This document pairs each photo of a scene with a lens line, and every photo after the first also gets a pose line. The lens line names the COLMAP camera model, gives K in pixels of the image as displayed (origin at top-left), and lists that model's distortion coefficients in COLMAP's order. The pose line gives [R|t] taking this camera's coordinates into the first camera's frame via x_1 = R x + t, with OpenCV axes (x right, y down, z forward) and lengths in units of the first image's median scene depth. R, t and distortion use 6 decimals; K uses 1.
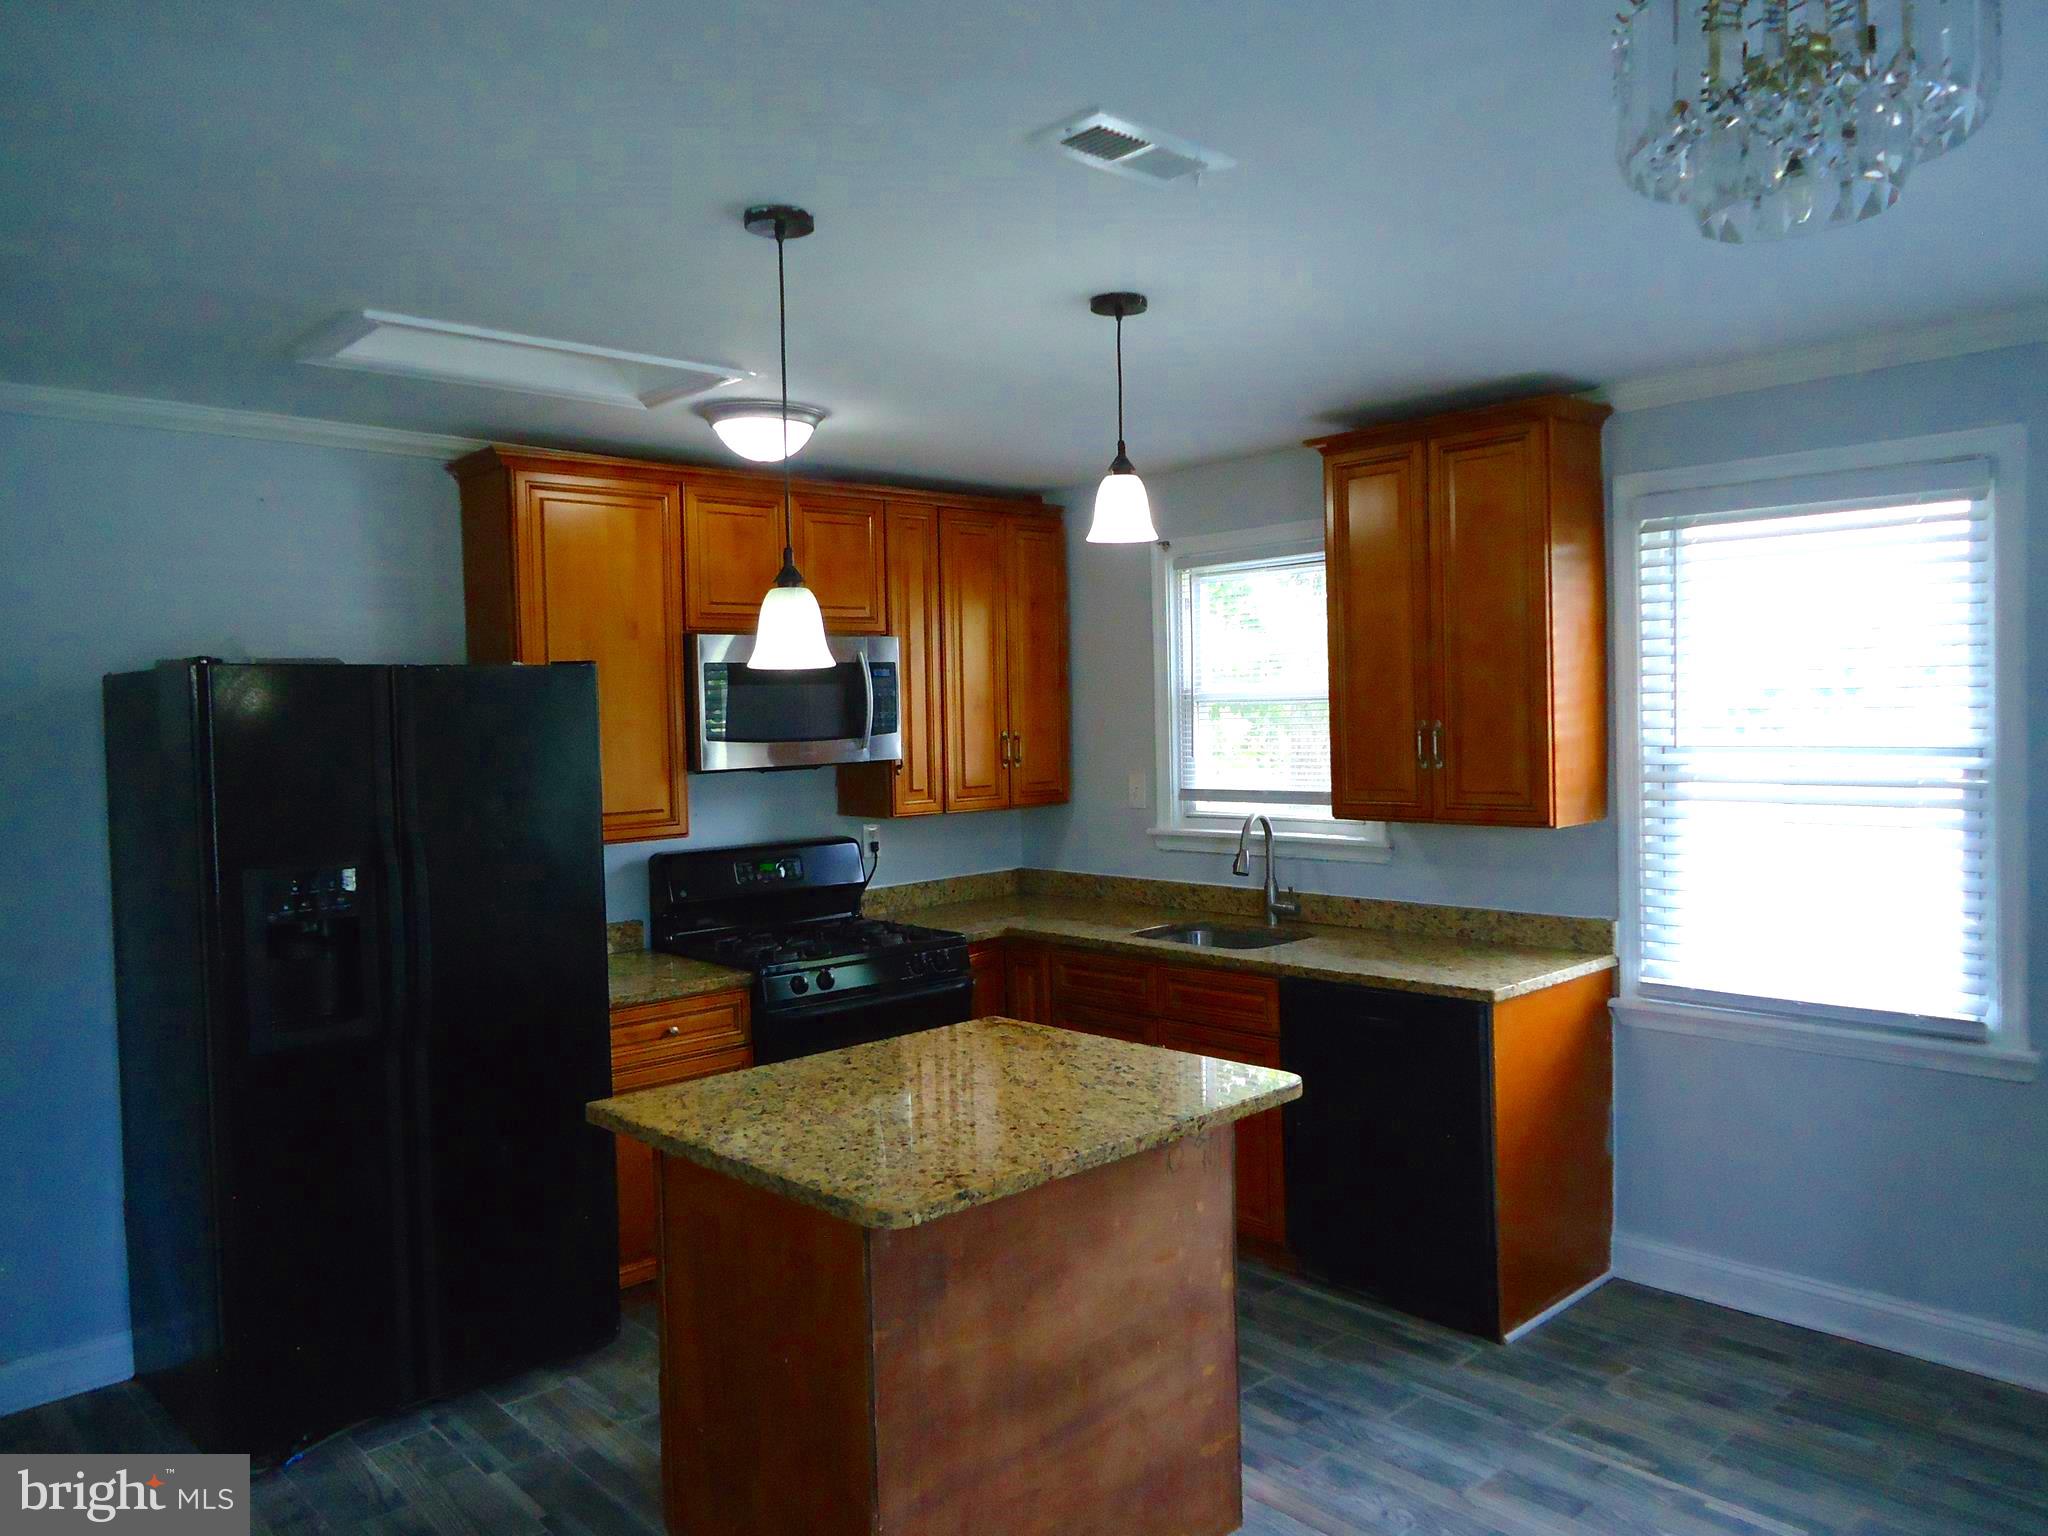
lens RADIAL K [[1487.6, 0, 1030.9], [0, 1487.6, 762.5], [0, 0, 1]] dist [-0.008933, -0.003737]
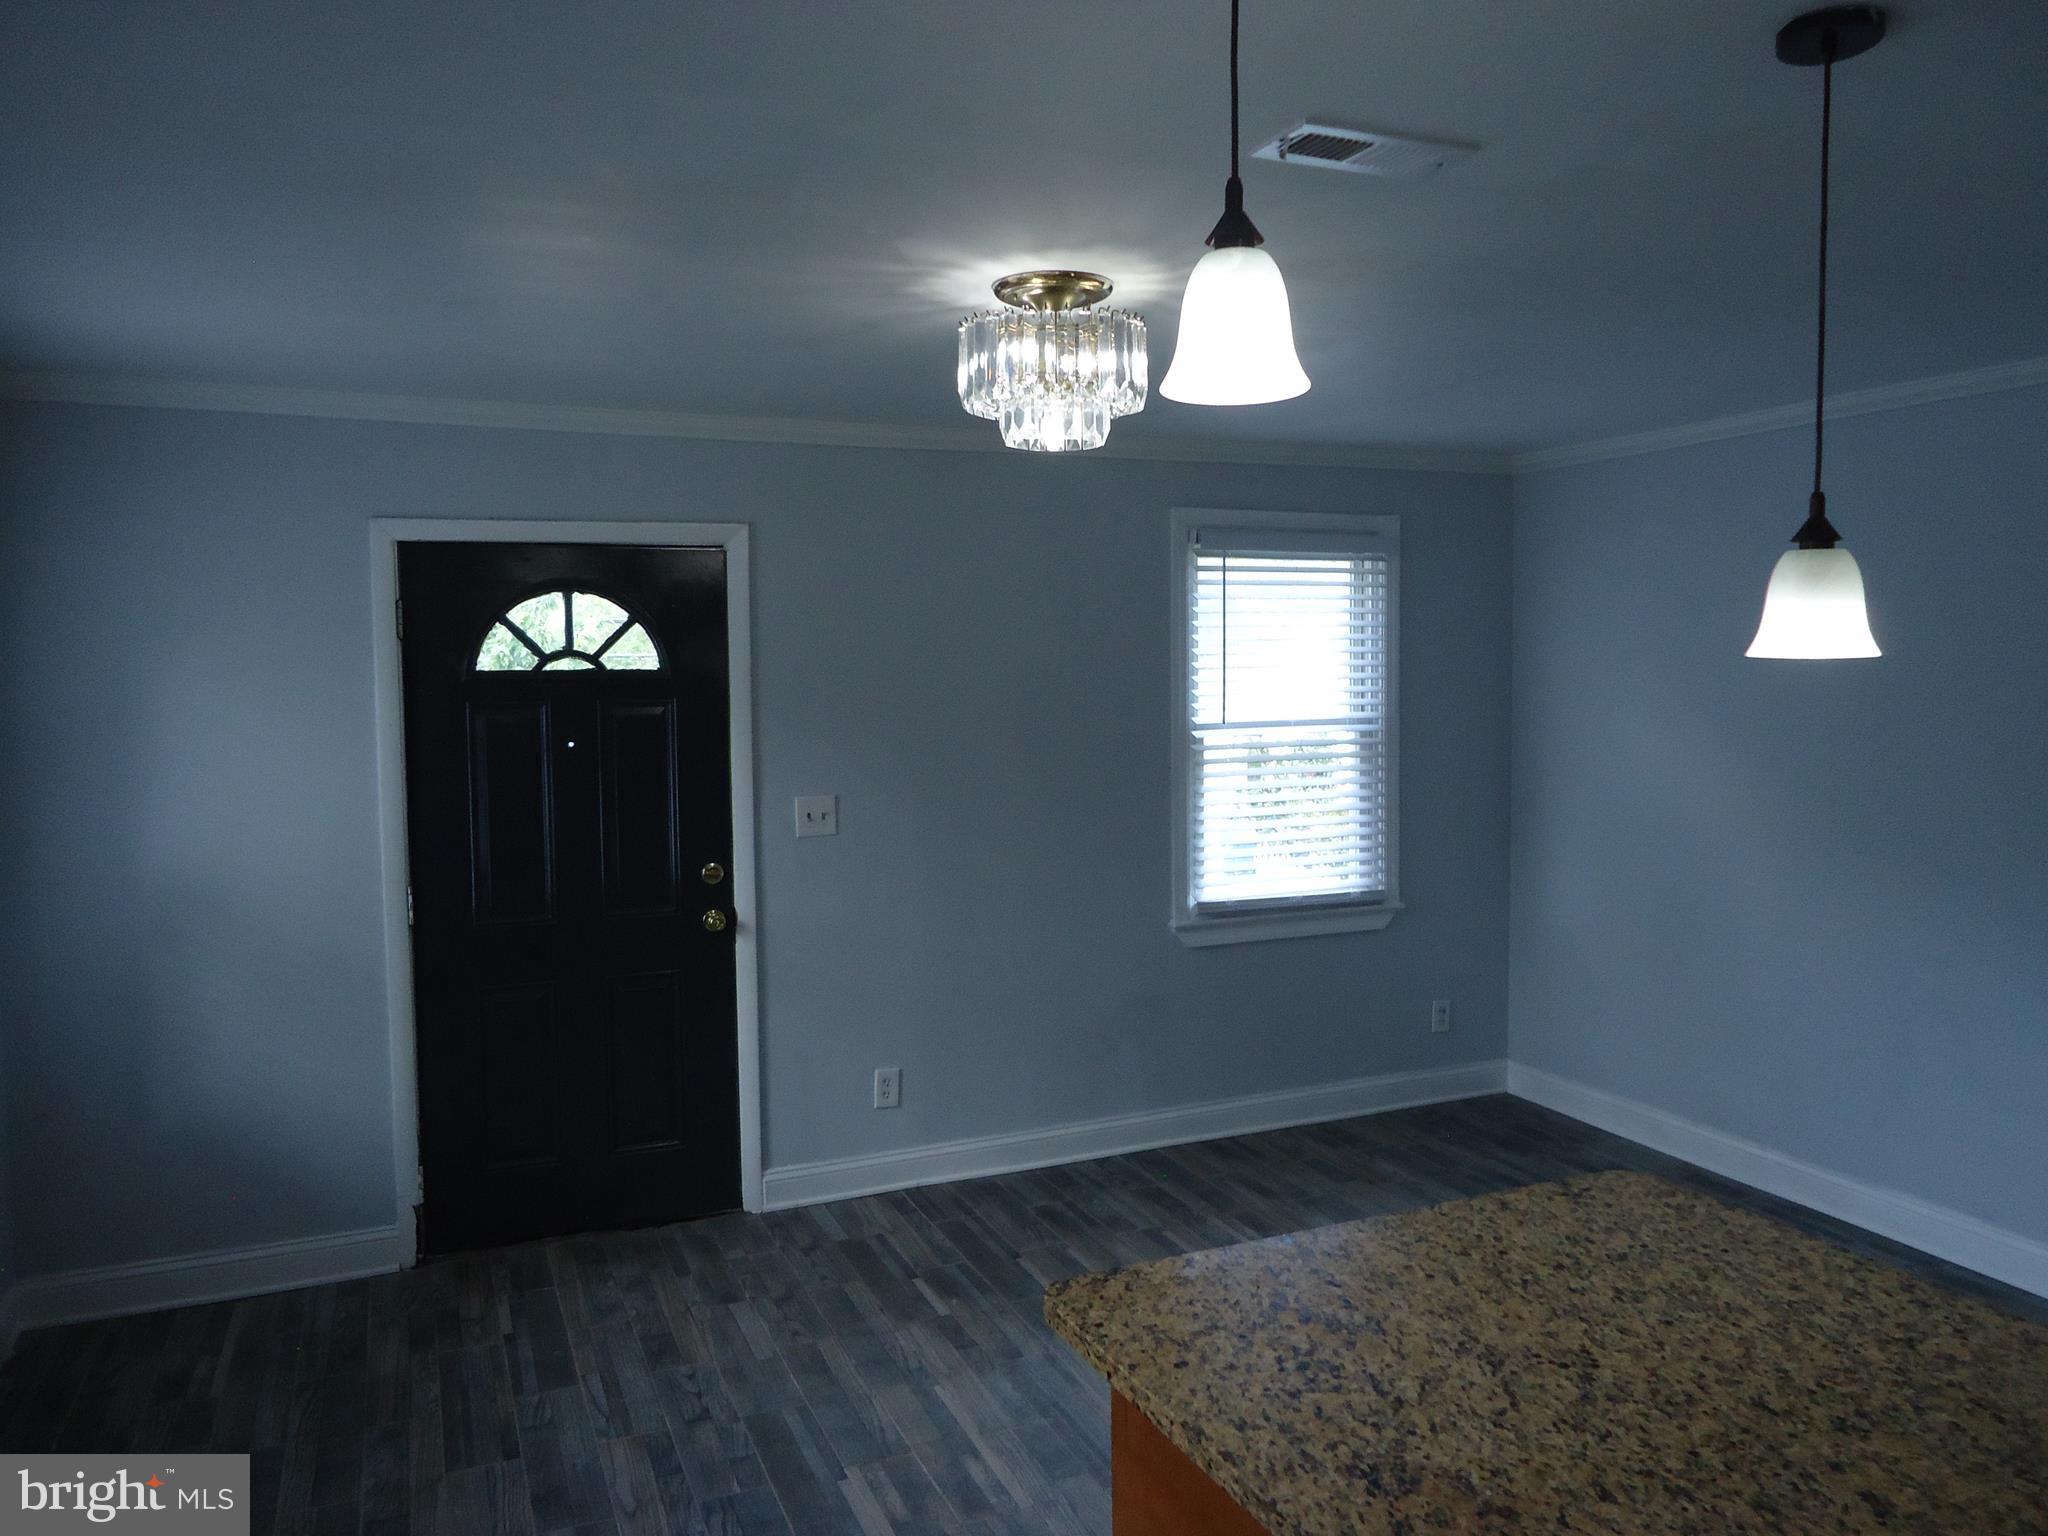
lens RADIAL K [[1487.6, 0, 1030.9], [0, 1487.6, 762.5], [0, 0, 1]] dist [-0.008933, -0.003737]
pose [[-0.943404, 0.010383, 0.331484, -0.039569], [0.043295, 0.994812, 0.092057, -0.094474], [-0.328809, 0.101198, -0.938959, 1.811732]]
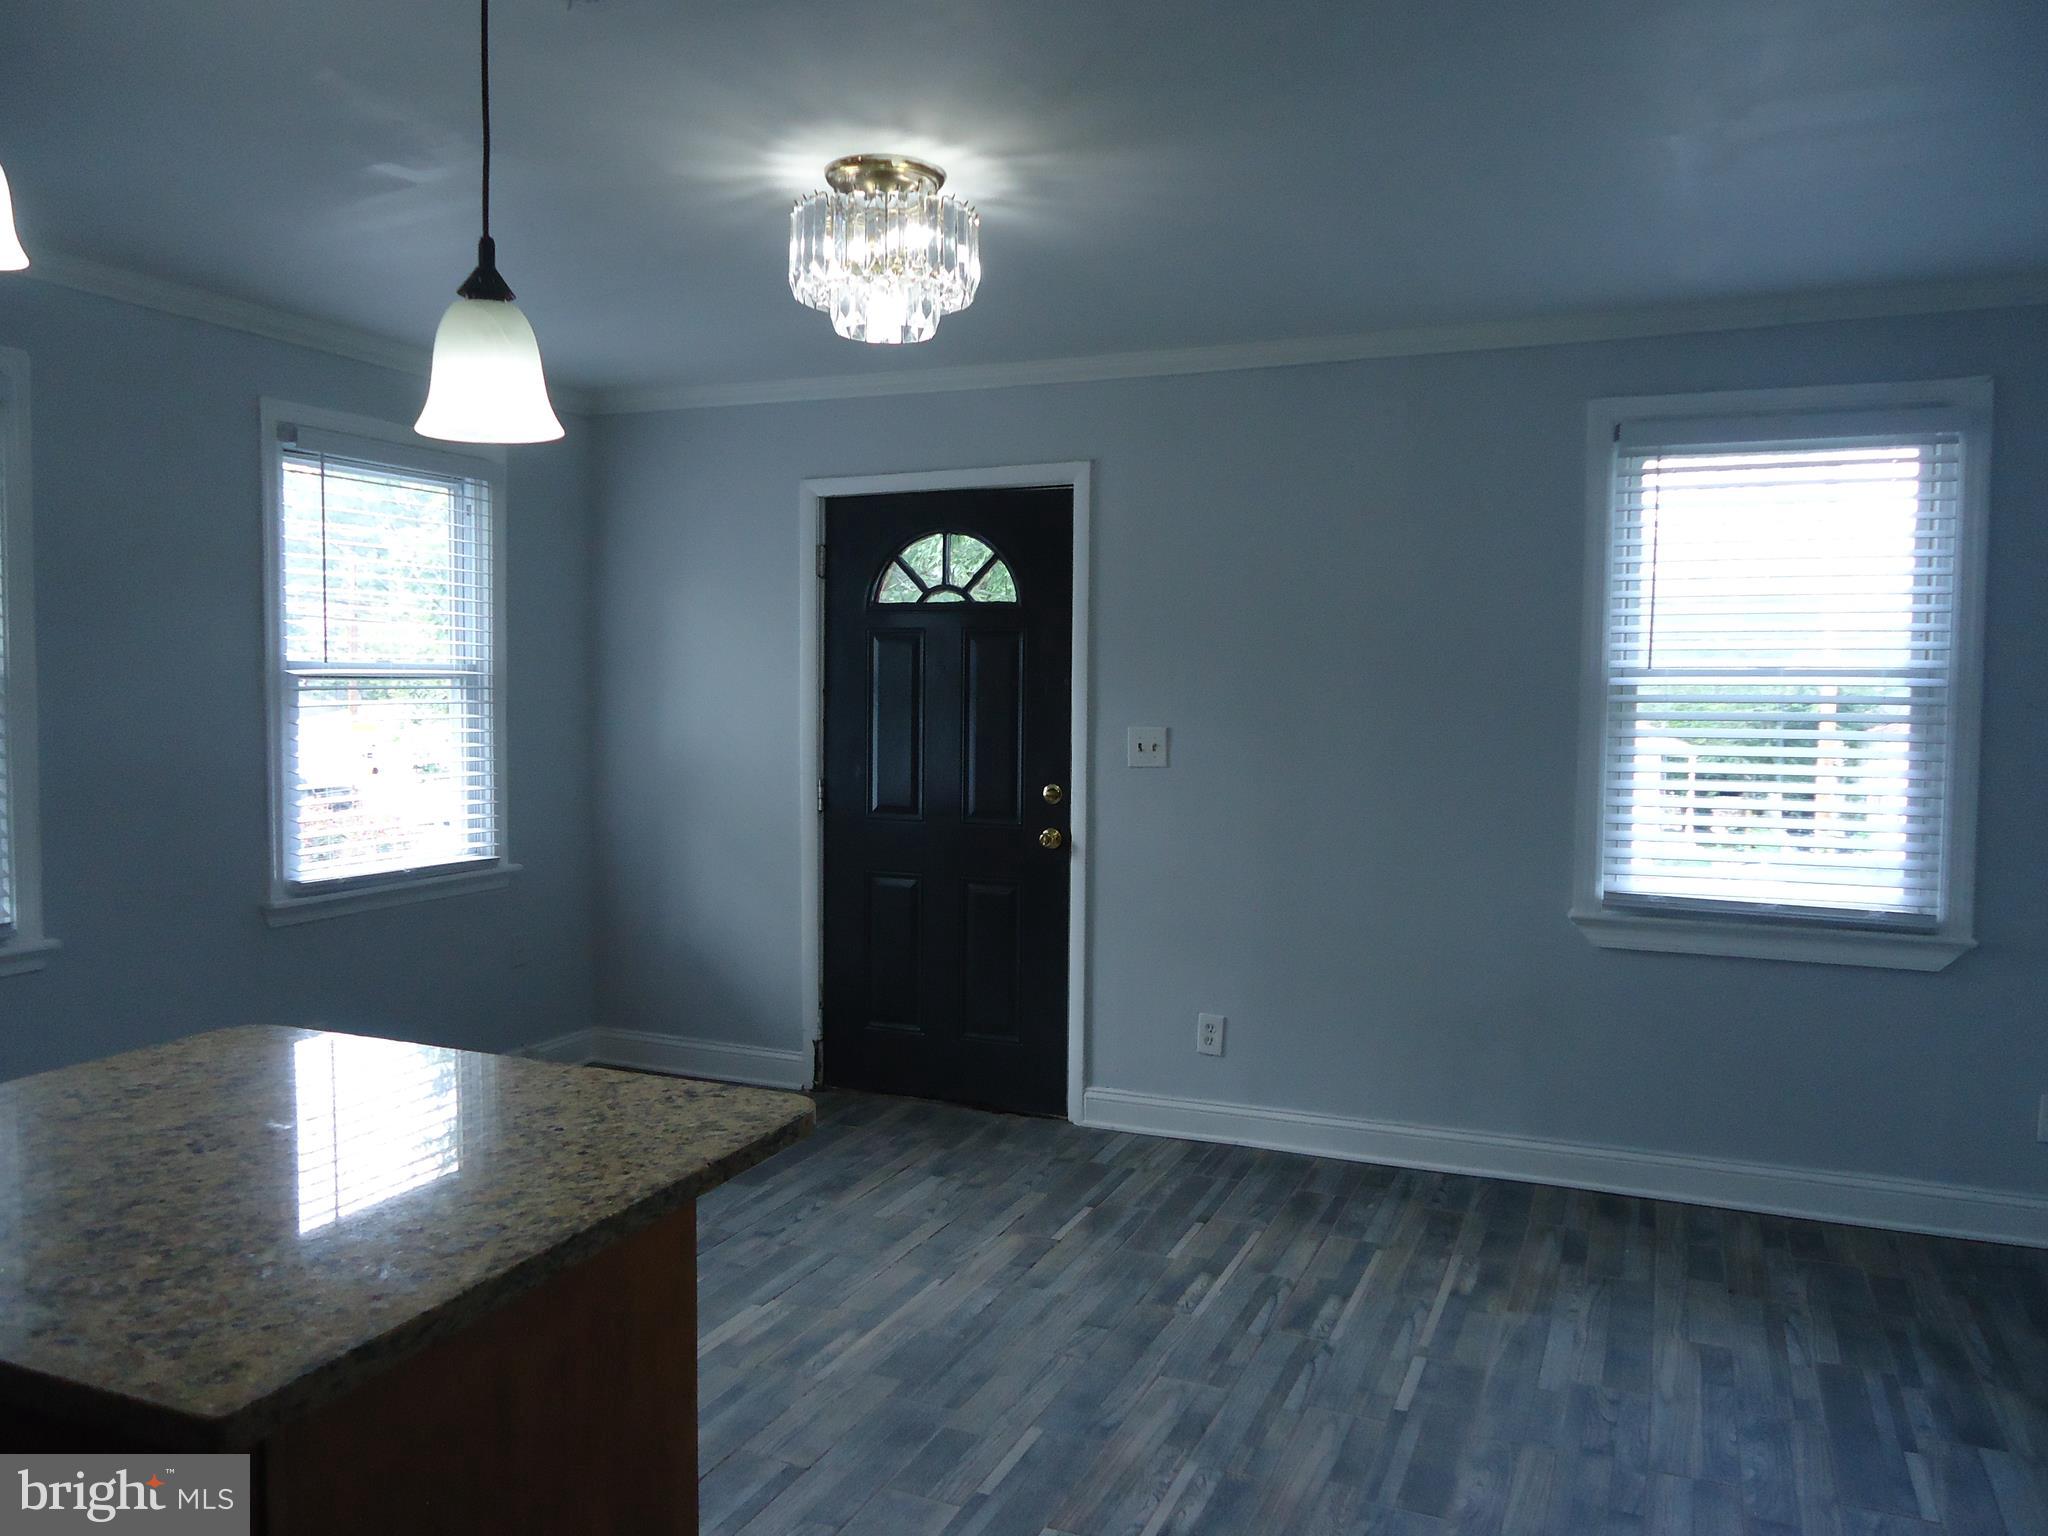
lens RADIAL K [[1487.6, 0, 1030.9], [0, 1487.6, 762.5], [0, 0, 1]] dist [-0.008933, -0.003737]
pose [[-0.409202, -0.032870, 0.911852, -0.814660], [0.036197, 0.997980, 0.052218, 0.048641], [-0.911726, 0.054374, -0.407185, 1.054192]]
